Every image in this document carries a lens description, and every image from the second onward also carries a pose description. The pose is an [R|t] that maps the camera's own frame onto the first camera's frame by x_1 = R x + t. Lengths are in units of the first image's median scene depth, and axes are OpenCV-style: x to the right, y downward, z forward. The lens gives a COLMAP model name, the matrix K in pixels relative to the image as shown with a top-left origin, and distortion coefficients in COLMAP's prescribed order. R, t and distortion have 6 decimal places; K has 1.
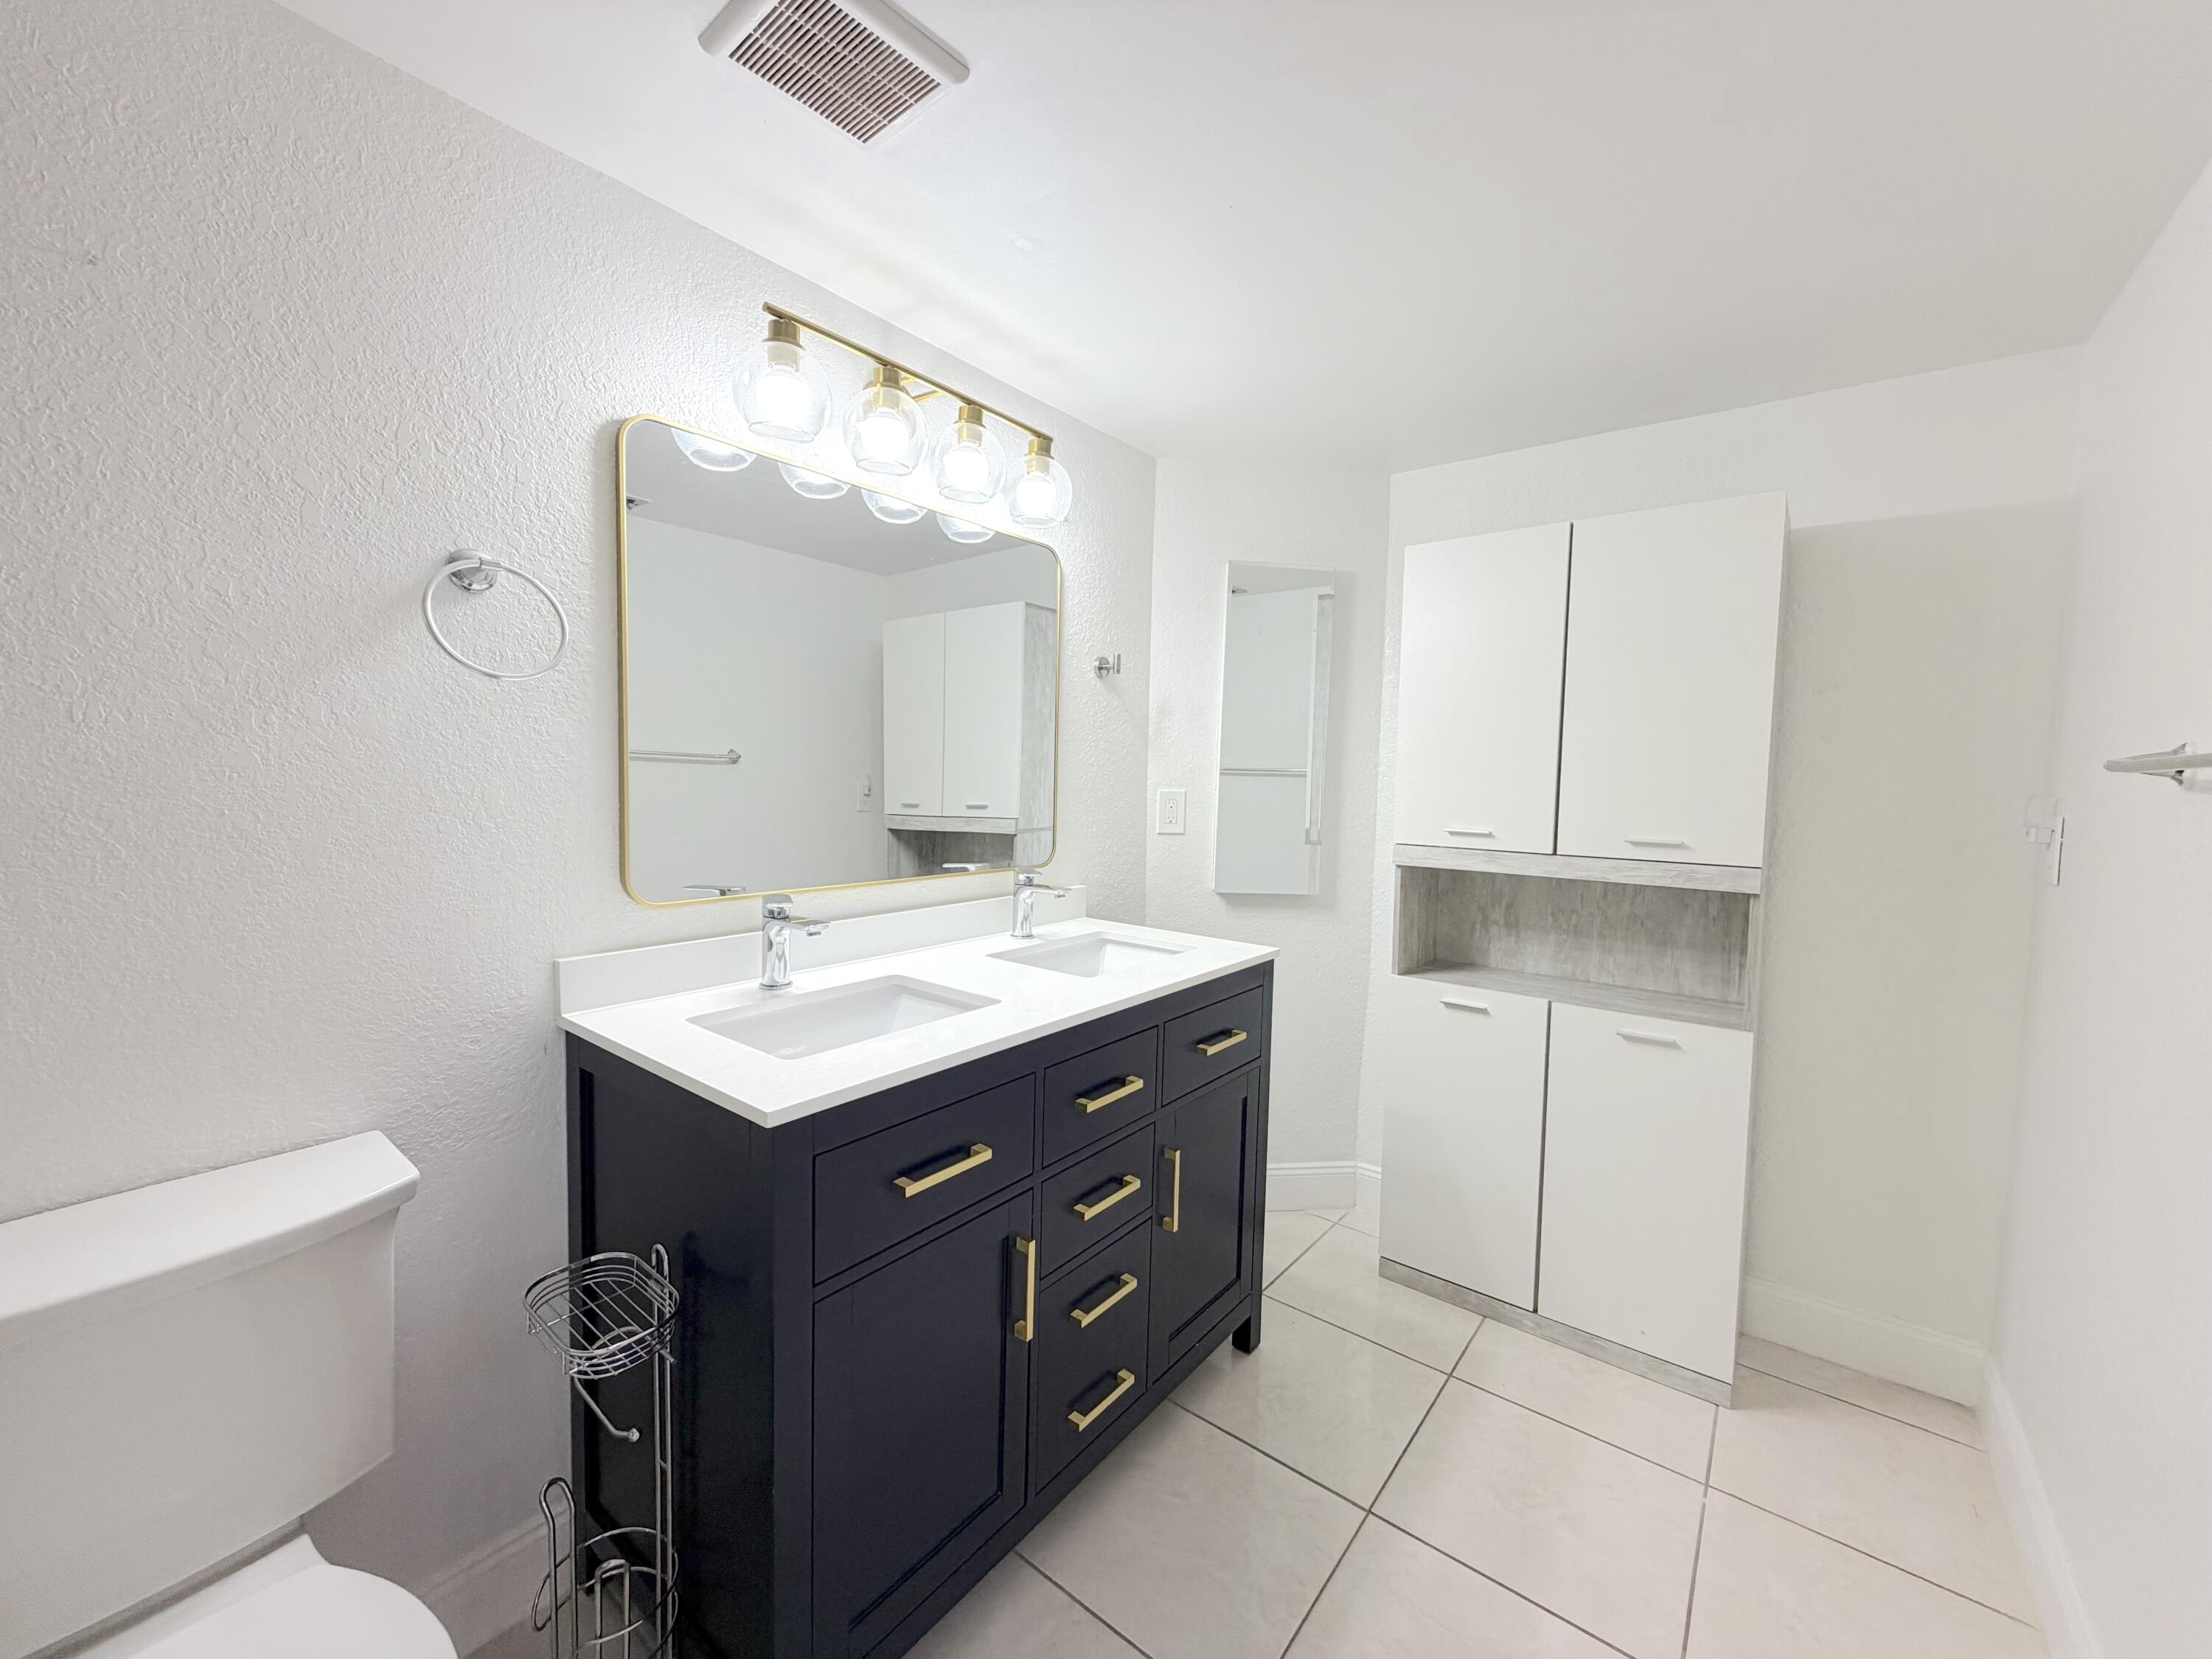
lens RADIAL K [[878.4, 0, 1095.4], [0, 878.4, 830.7], [0, 0, 1]] dist [-0.000575, -0.000414]
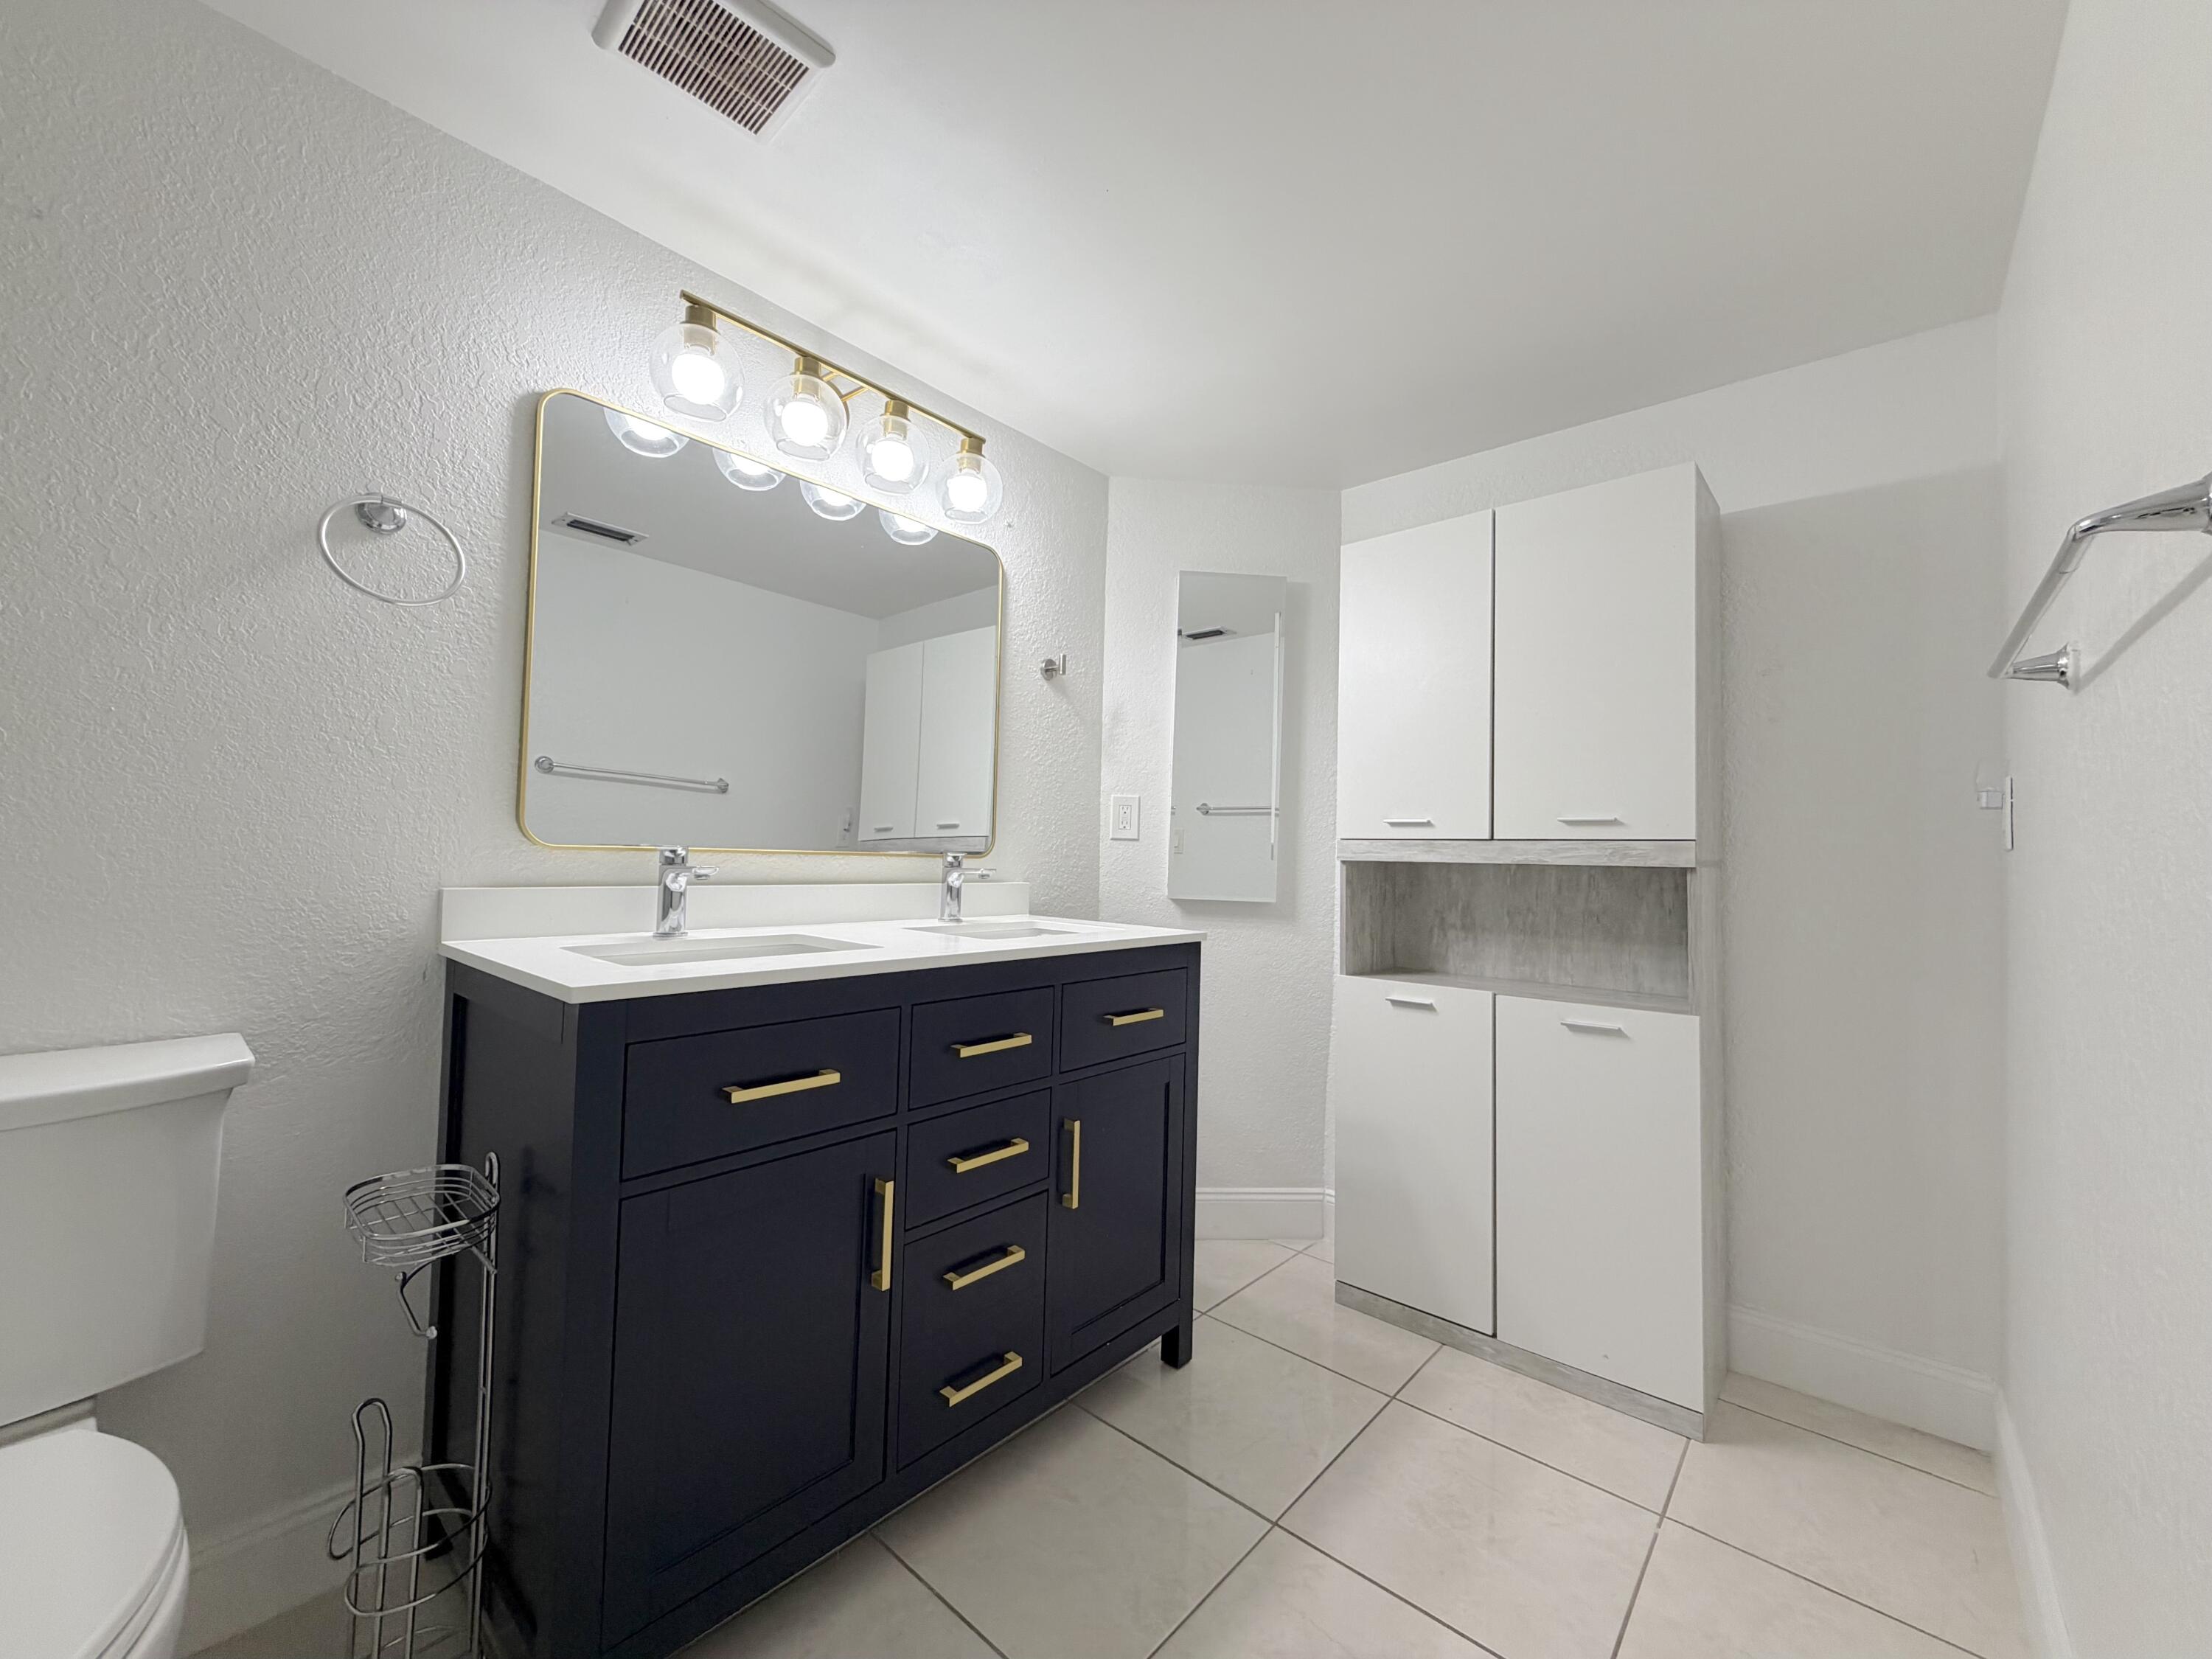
lens RADIAL K [[878.4, 0, 1095.4], [0, 878.4, 830.7], [0, 0, 1]] dist [-0.000575, -0.000414]
pose [[0.998606, 0.002394, -0.052720, 0.152070], [-0.007428, 0.995402, -0.095496, 0.128430], [0.052249, 0.095755, 0.994033, 0.009168]]
